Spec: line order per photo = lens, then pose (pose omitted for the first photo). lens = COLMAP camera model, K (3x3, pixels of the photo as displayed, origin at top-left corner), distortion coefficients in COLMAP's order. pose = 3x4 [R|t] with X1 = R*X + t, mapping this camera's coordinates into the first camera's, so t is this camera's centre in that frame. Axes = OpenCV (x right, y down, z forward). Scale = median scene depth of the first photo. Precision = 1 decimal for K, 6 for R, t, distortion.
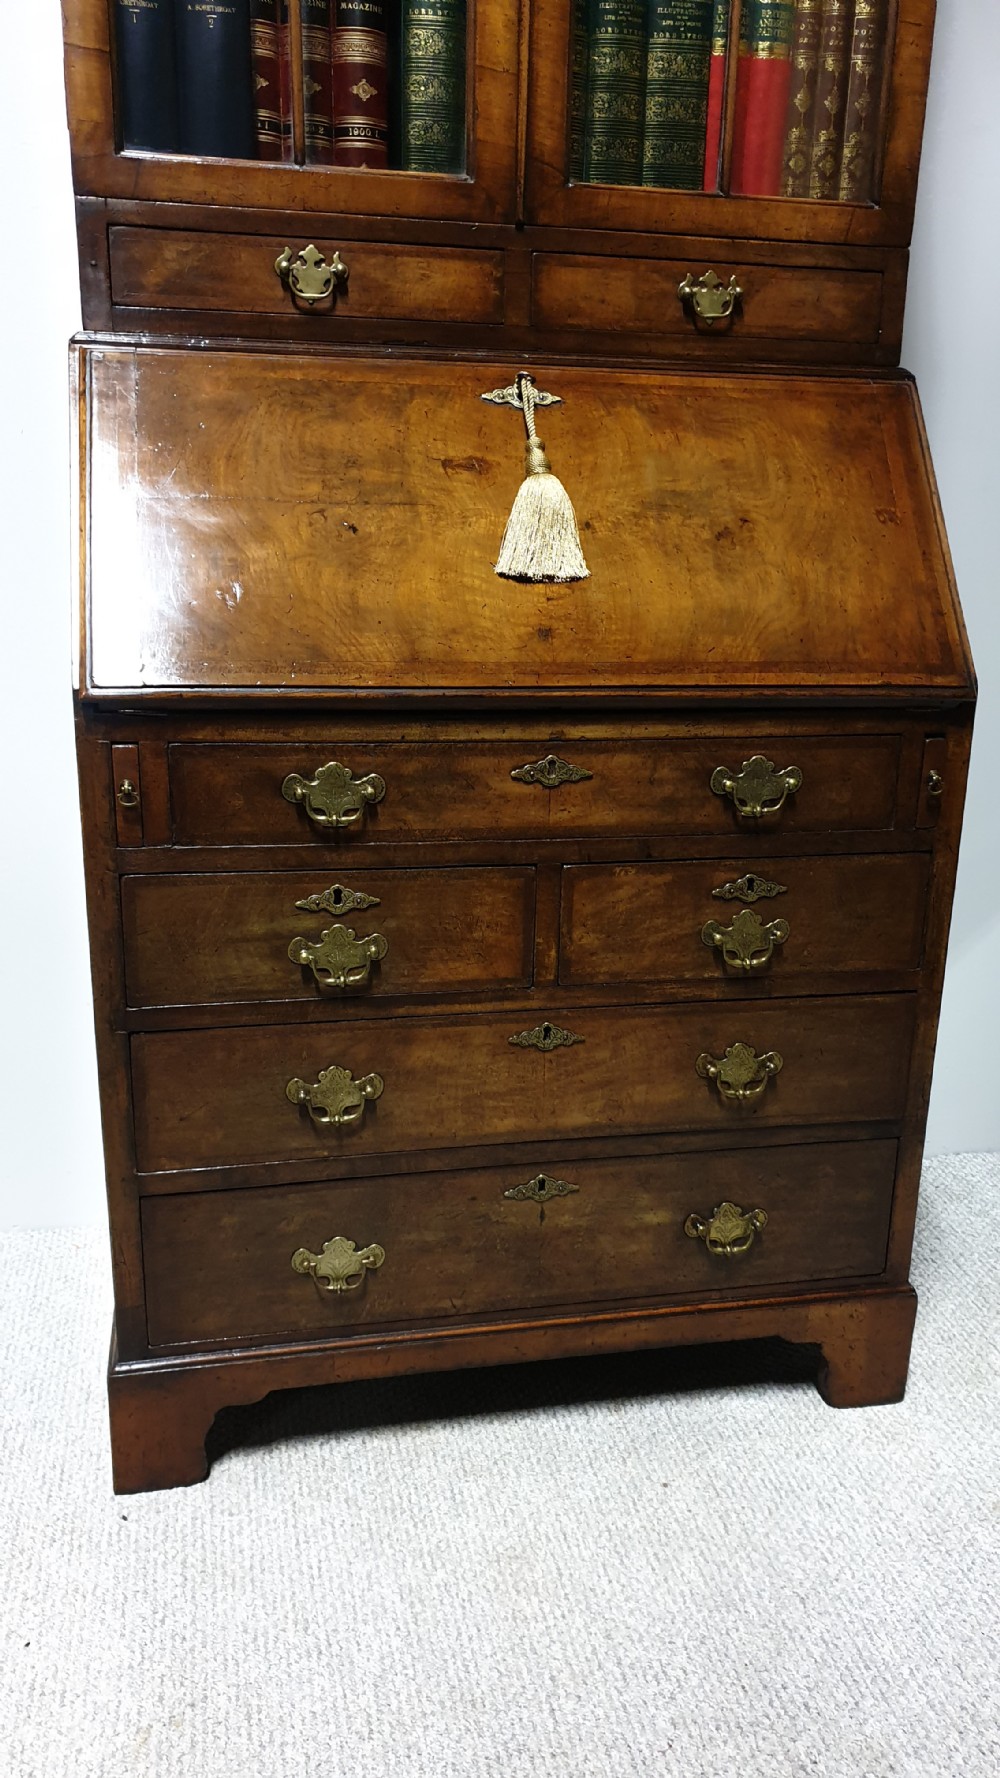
lens RADIAL K [[1385.1, 0, 499.6], [0, 1385.1, 909.6], [0, 0, 1]] dist [0.032886, -0.046302]
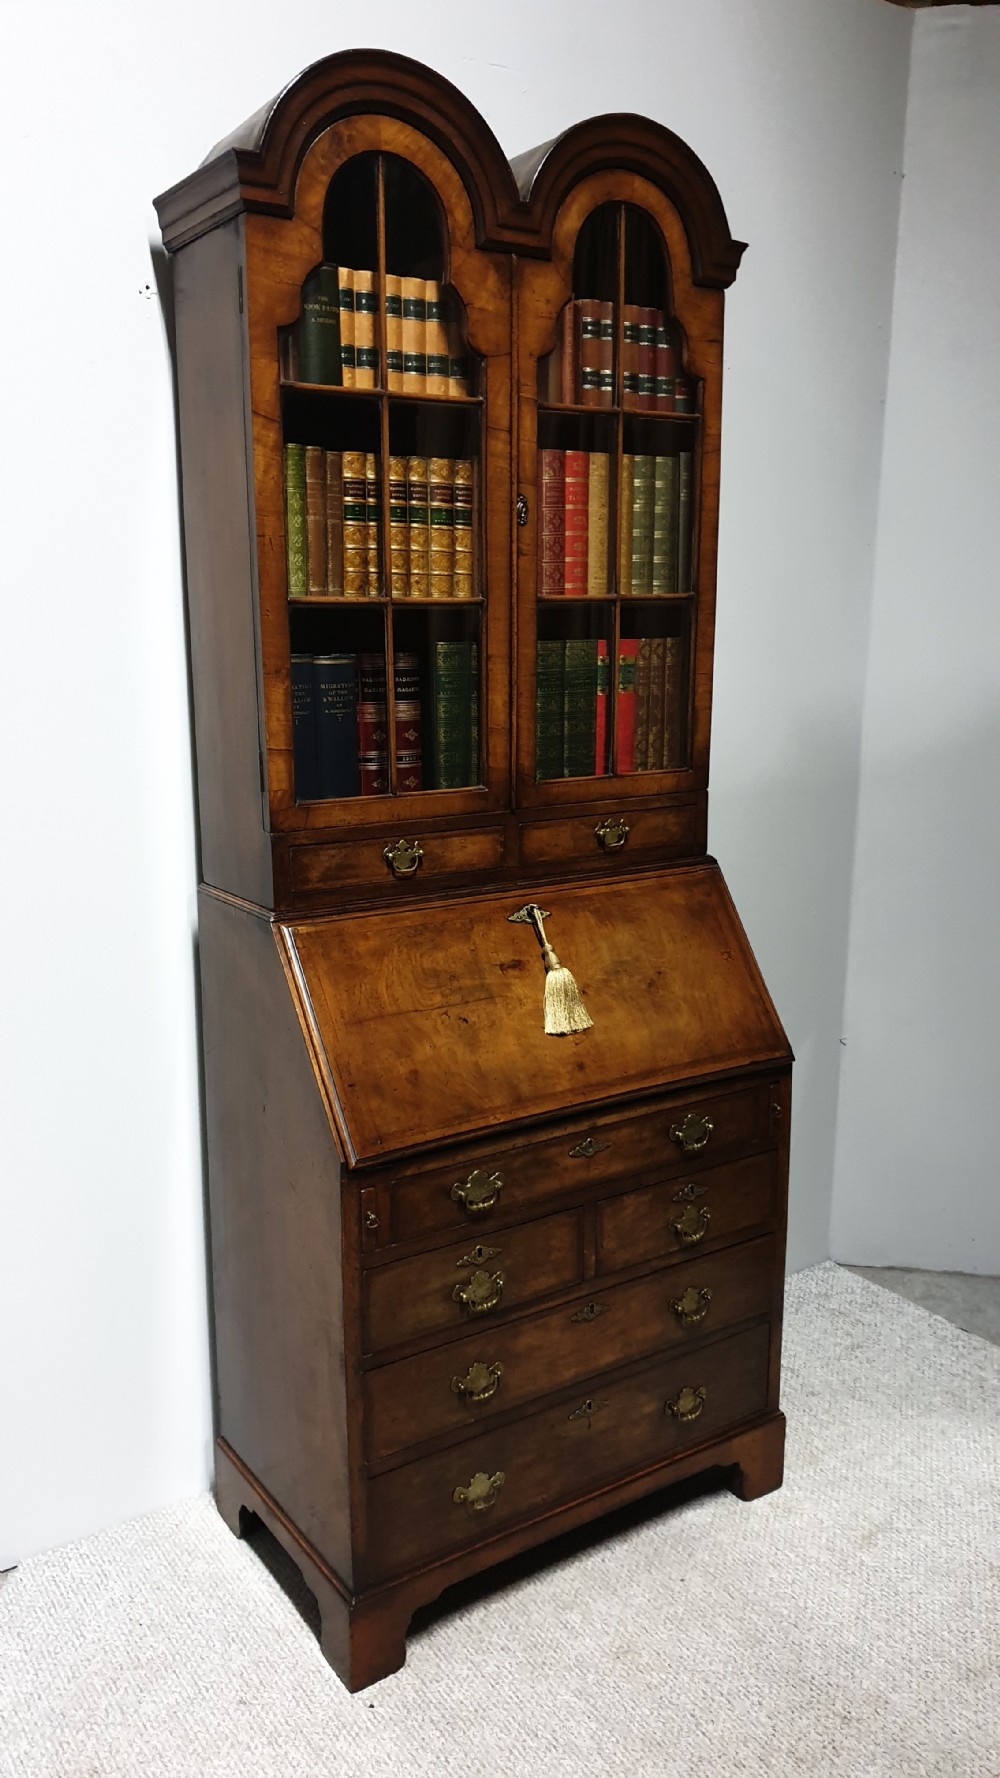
lens RADIAL K [[1385.1, 0, 490.2], [0, 1385.1, 898.2], [0, 0, 1]] dist [0.032886, -0.046302]
pose [[0.926820, -0.101002, 0.361667, -0.600867], [0.130887, 0.989638, -0.059041, -0.295782], [-0.351956, 0.102058, 0.930436, -0.479510]]
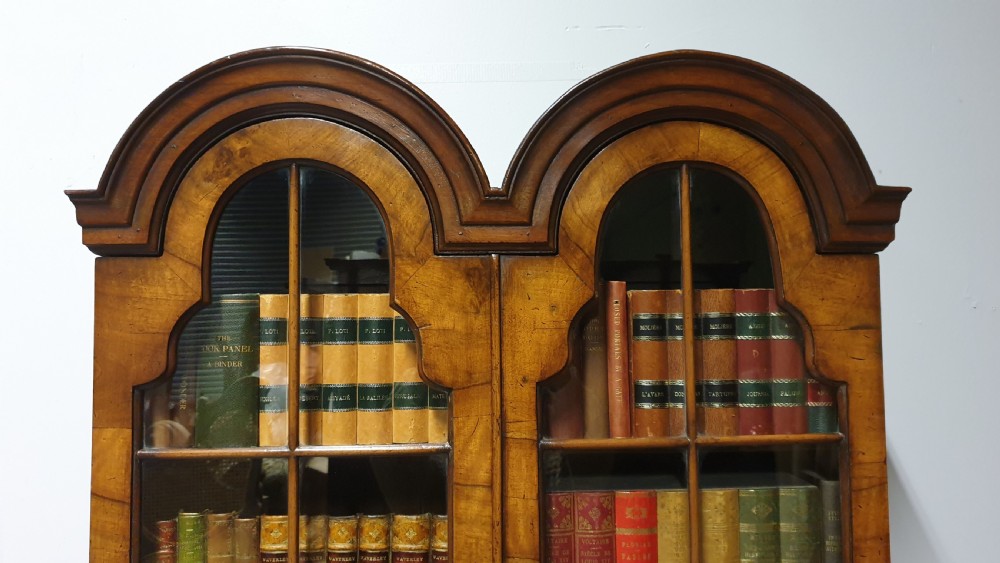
lens RADIAL K [[779.0, 0, 513.6], [0, 779.0, 304.2], [0, 0, 1]] dist [0.032886, -0.046302]
pose [[0.985275, -0.040350, -0.166149, 0.143009], [-0.019150, 0.939597, -0.341747, -0.814580], [0.169902, 0.339896, 0.924988, 0.272900]]
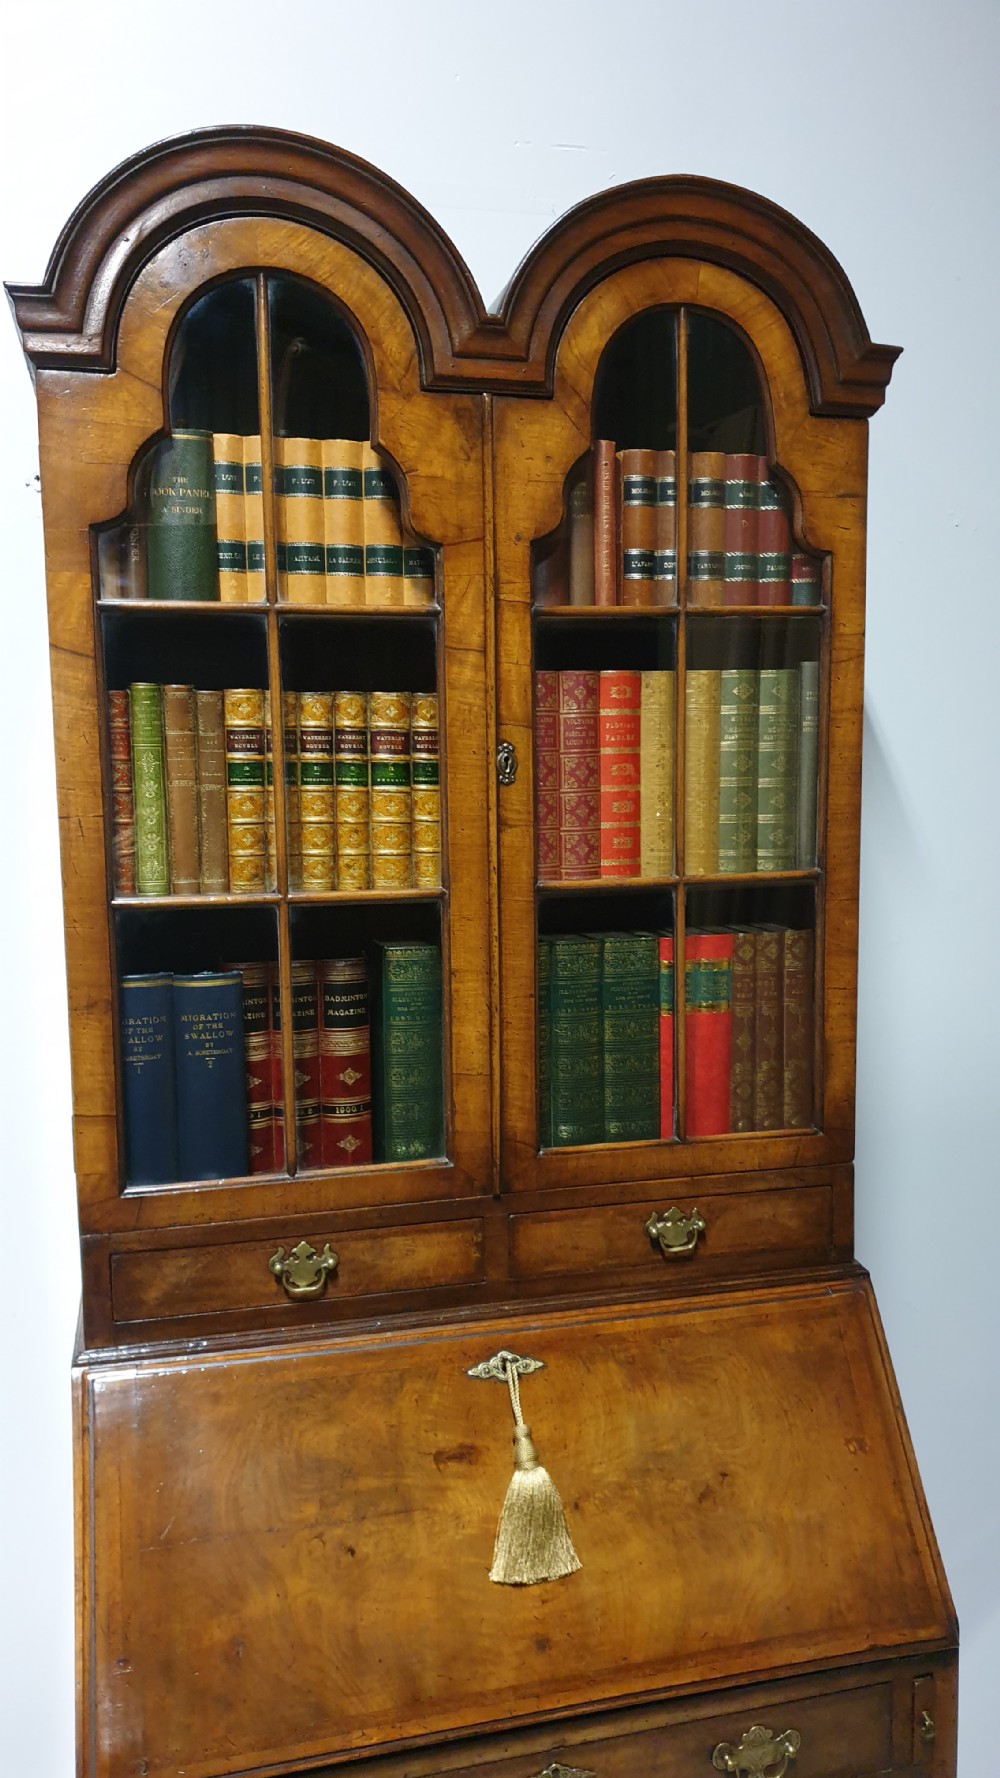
lens RADIAL K [[1385.1, 0, 531.9], [0, 1385.1, 917.8], [0, 0, 1]] dist [0.032886, -0.046302]
pose [[0.997541, -0.039604, 0.057828, -0.012037], [0.049311, 0.982888, -0.177484, -0.509835], [-0.049809, 0.179899, 0.982423, -0.095665]]
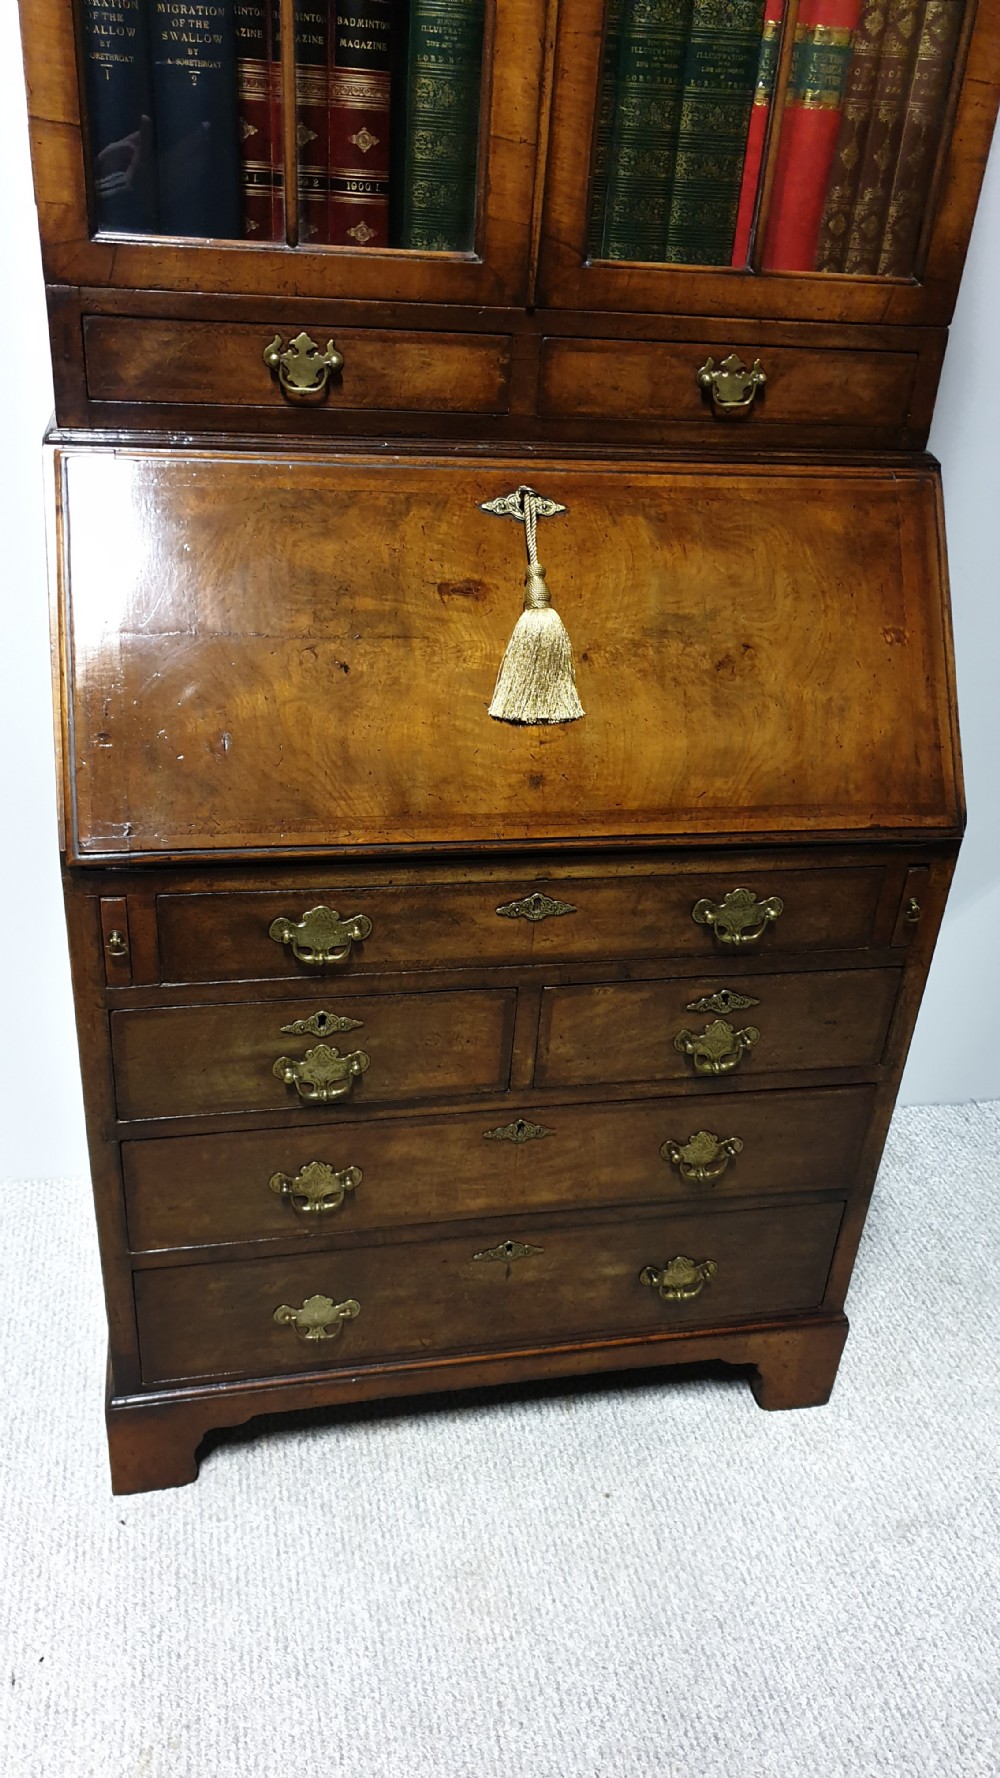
lens RADIAL K [[1385.1, 0, 497.0], [0, 1385.1, 905.3], [0, 0, 1]] dist [0.032886, -0.046302]
pose [[0.999052, 0.037806, 0.021568, -0.012563], [-0.041637, 0.974492, 0.220524, -0.308145], [-0.012681, -0.221213, 0.975143, 0.016761]]
